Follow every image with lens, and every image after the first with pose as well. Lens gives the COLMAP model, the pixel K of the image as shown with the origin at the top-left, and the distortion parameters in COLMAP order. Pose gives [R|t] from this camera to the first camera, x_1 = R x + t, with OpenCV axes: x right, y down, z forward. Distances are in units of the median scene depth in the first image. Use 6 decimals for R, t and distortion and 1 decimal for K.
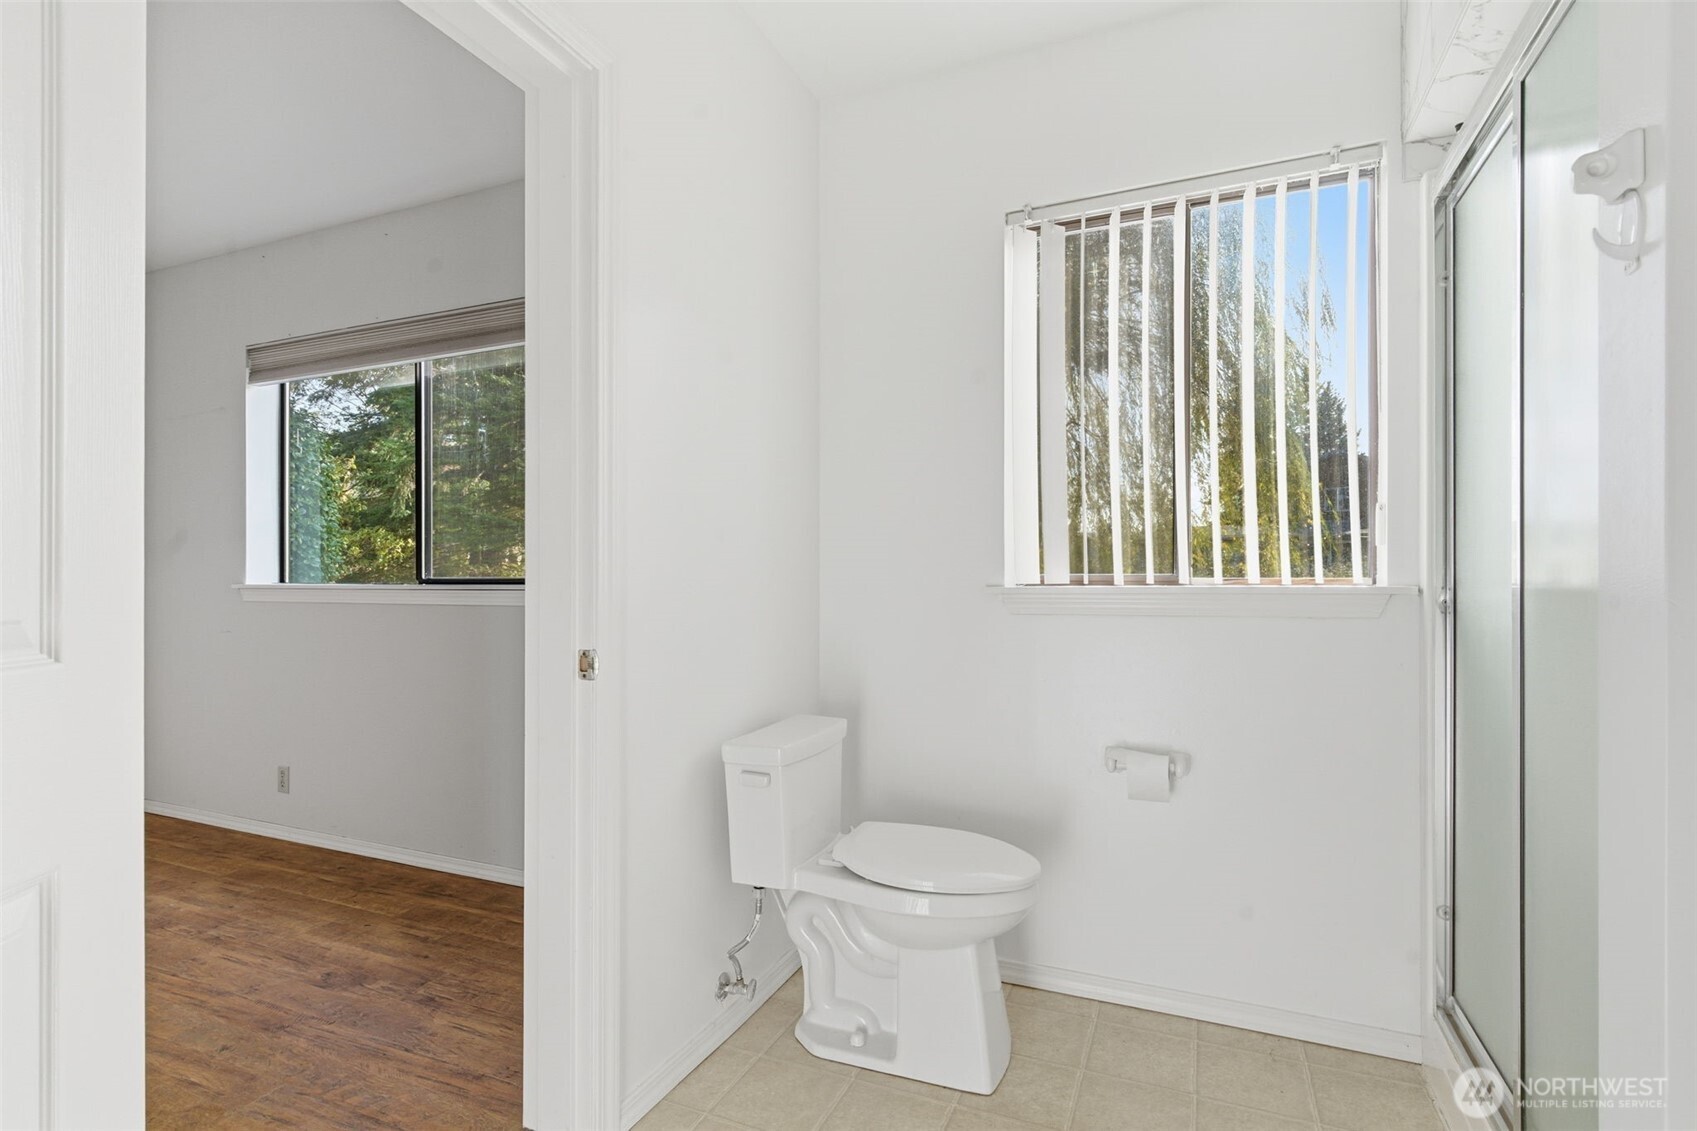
lens RADIAL K [[833.5, 0, 848.0], [0, 833.5, 571.3], [0, 0, 1]] dist [0.003324, 0.000398]
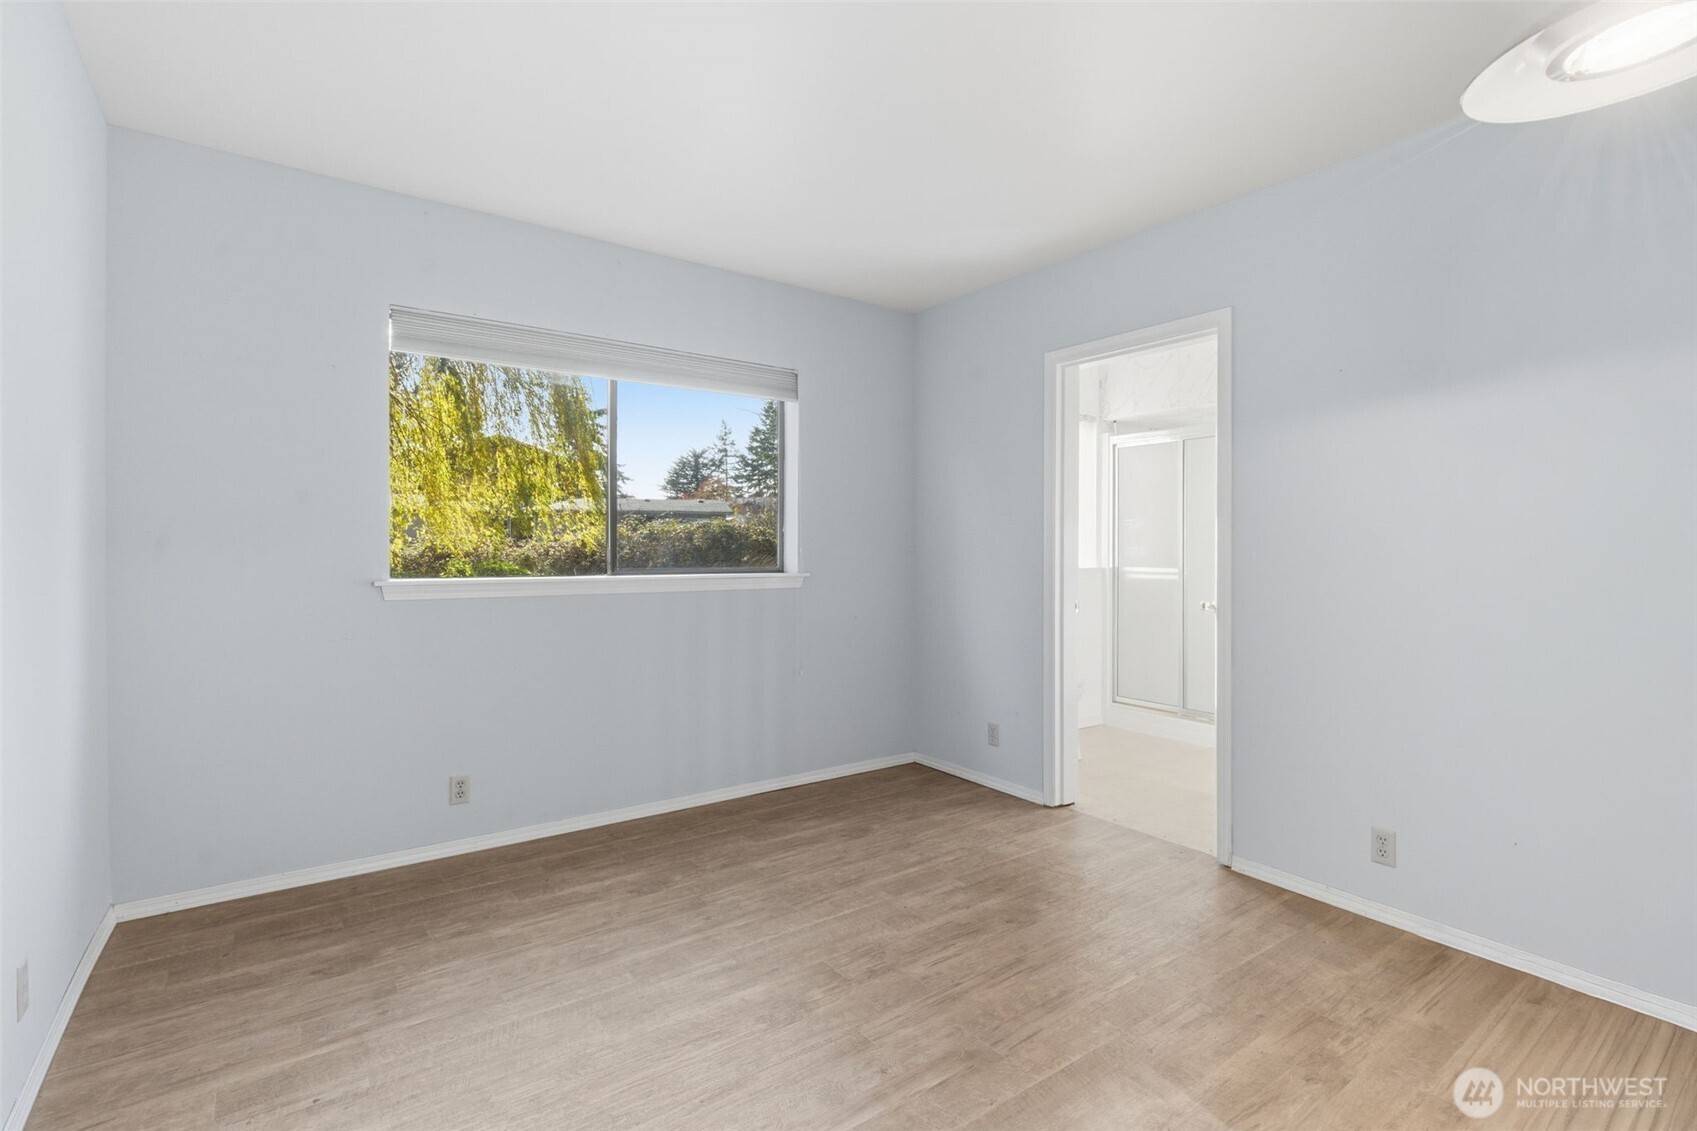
lens RADIAL K [[785.4, 0, 849.2], [0, 785.4, 559.7], [0, 0, 1]] dist [0.003420, -0.001897]
pose [[0.507681, -0.009378, 0.861494, -1.589592], [-0.005427, 0.999886, 0.014083, -0.029640], [-0.861528, -0.011824, 0.507572, 0.243891]]
